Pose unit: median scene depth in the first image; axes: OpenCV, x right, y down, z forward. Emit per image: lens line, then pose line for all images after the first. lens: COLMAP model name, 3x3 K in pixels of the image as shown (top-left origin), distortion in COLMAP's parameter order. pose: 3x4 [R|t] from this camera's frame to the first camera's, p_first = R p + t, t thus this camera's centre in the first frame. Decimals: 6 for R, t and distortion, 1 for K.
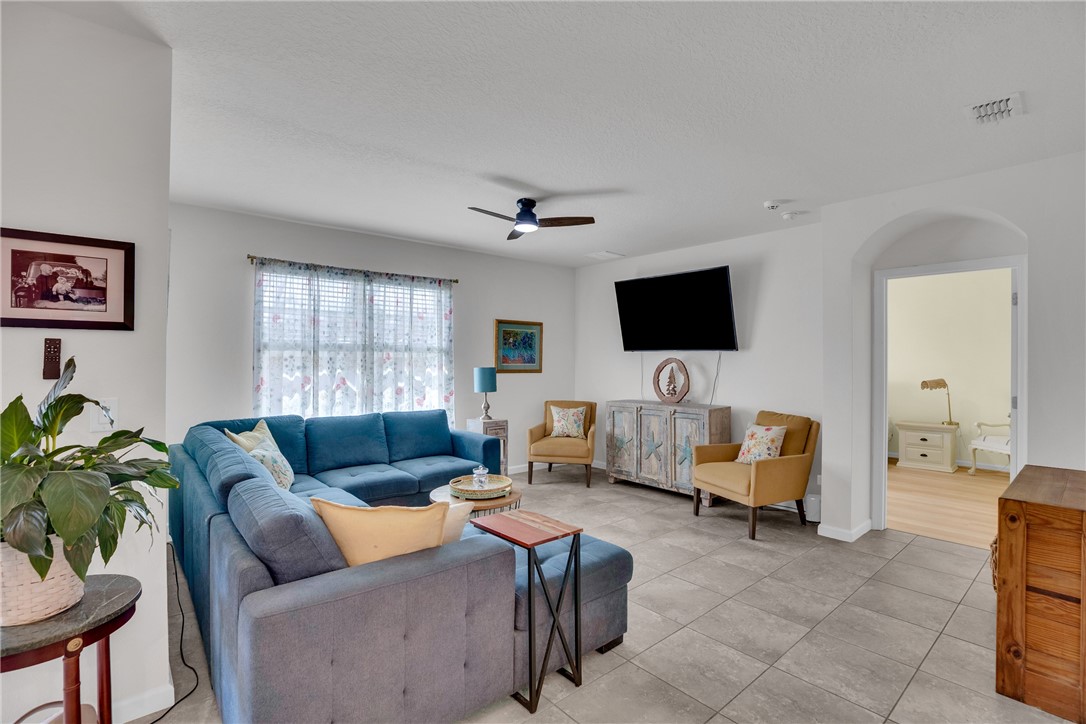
lens RADIAL K [[499.3, 0, 548.1], [0, 499.3, 358.9], [0, 0, 1]] dist [-0.046370, 0.015318]
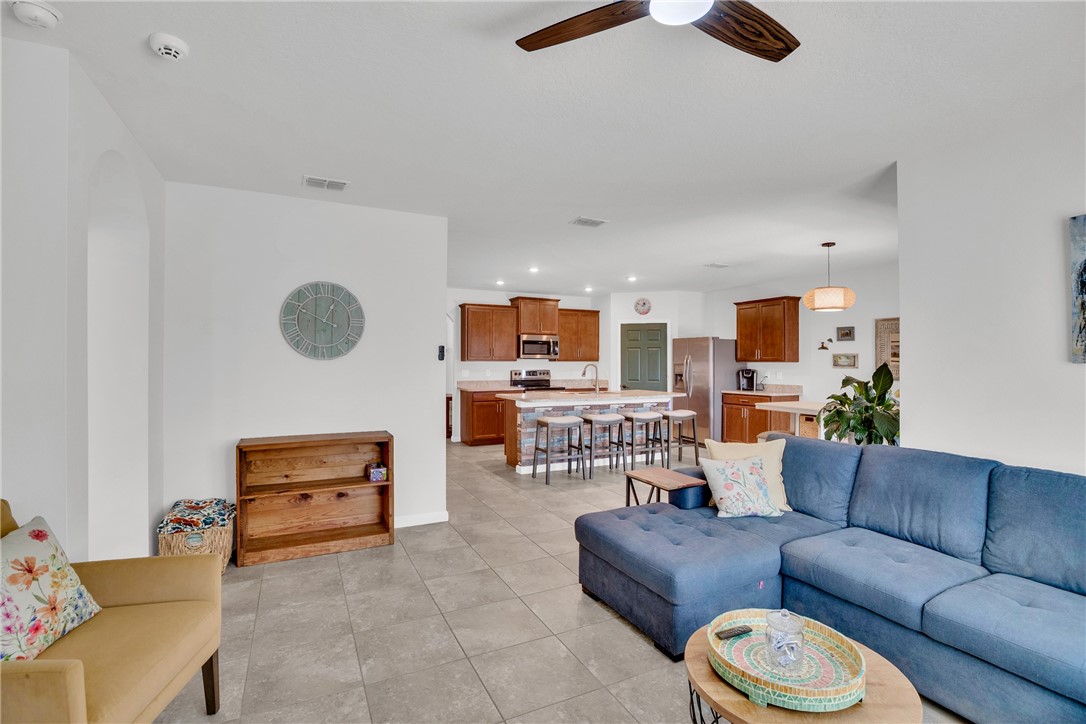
lens RADIAL K [[499.3, 0, 548.1], [0, 499.3, 358.9], [0, 0, 1]] dist [-0.046370, 0.015318]
pose [[-0.971000, -0.003873, 0.239048, -0.033616], [-0.005270, 0.999973, -0.005208, 0.002418], [-0.239021, -0.006316, -0.970994, 1.272361]]
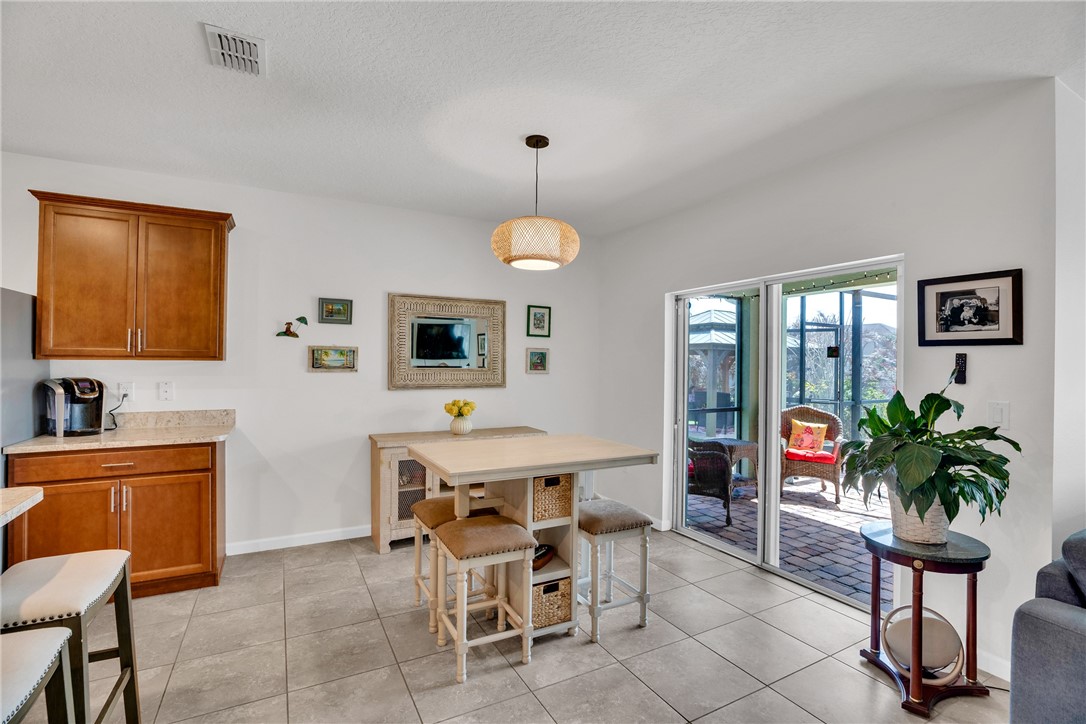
lens RADIAL K [[499.3, 0, 548.1], [0, 499.3, 358.9], [0, 0, 1]] dist [-0.046370, 0.015318]
pose [[-0.206297, -0.010155, -0.978437, 0.217776], [-0.010749, 0.999909, -0.008112, -0.001445], [0.978430, 0.008844, -0.206388, 0.063394]]
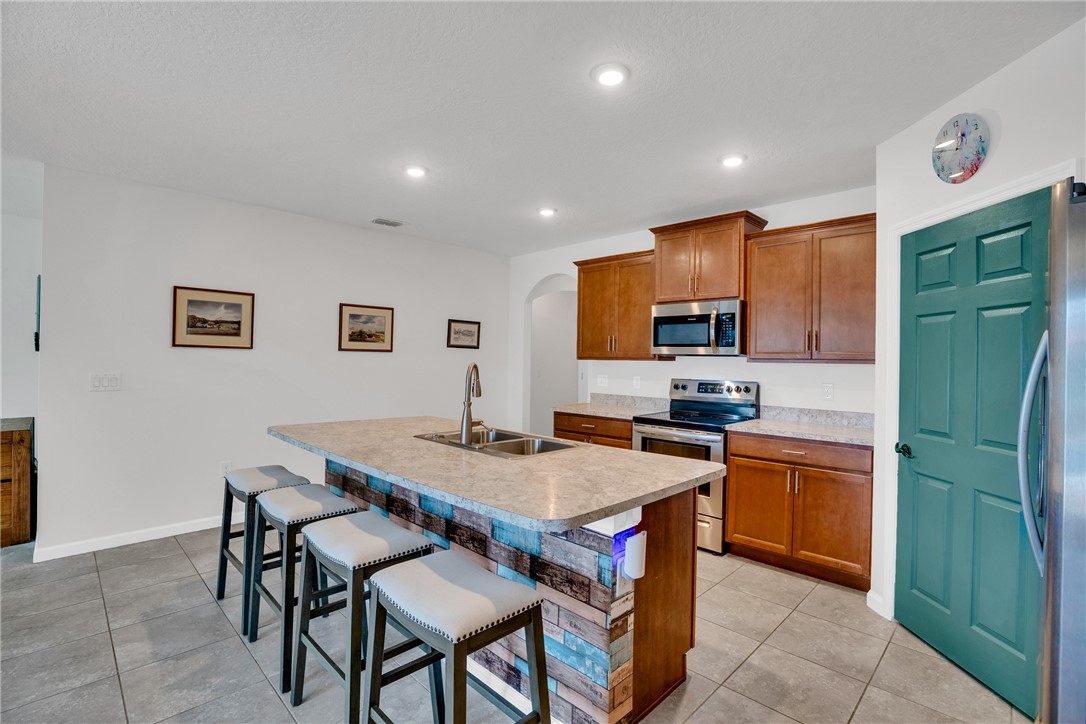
lens RADIAL K [[499.3, 0, 548.1], [0, 499.3, 358.9], [0, 0, 1]] dist [-0.046370, 0.015318]
pose [[-0.084077, -0.003052, 0.996455, -0.404691], [-0.016207, 0.999867, 0.001695, 0.000177], [-0.996327, -0.016007, -0.084115, -0.394527]]
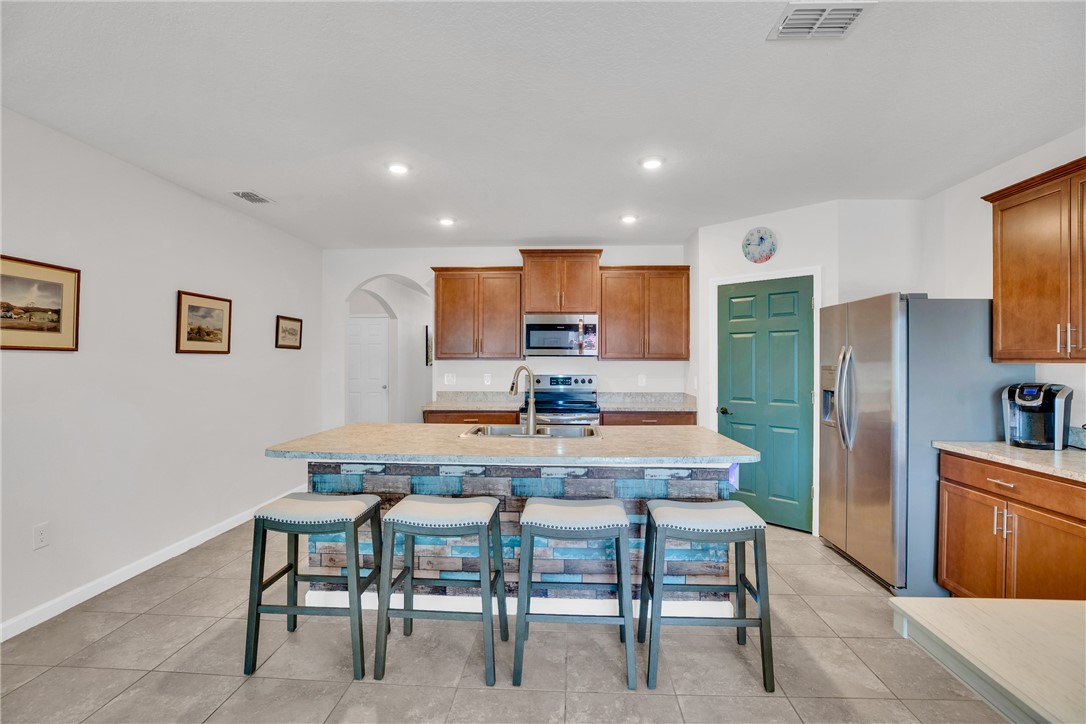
lens RADIAL K [[499.3, 0, 548.1], [0, 499.3, 358.9], [0, 0, 1]] dist [-0.046370, 0.015318]
pose [[-0.726574, -0.002591, 0.687083, -0.294410], [-0.004797, 0.999988, -0.001302, -0.000205], [-0.687072, -0.004243, -0.726577, 0.140202]]
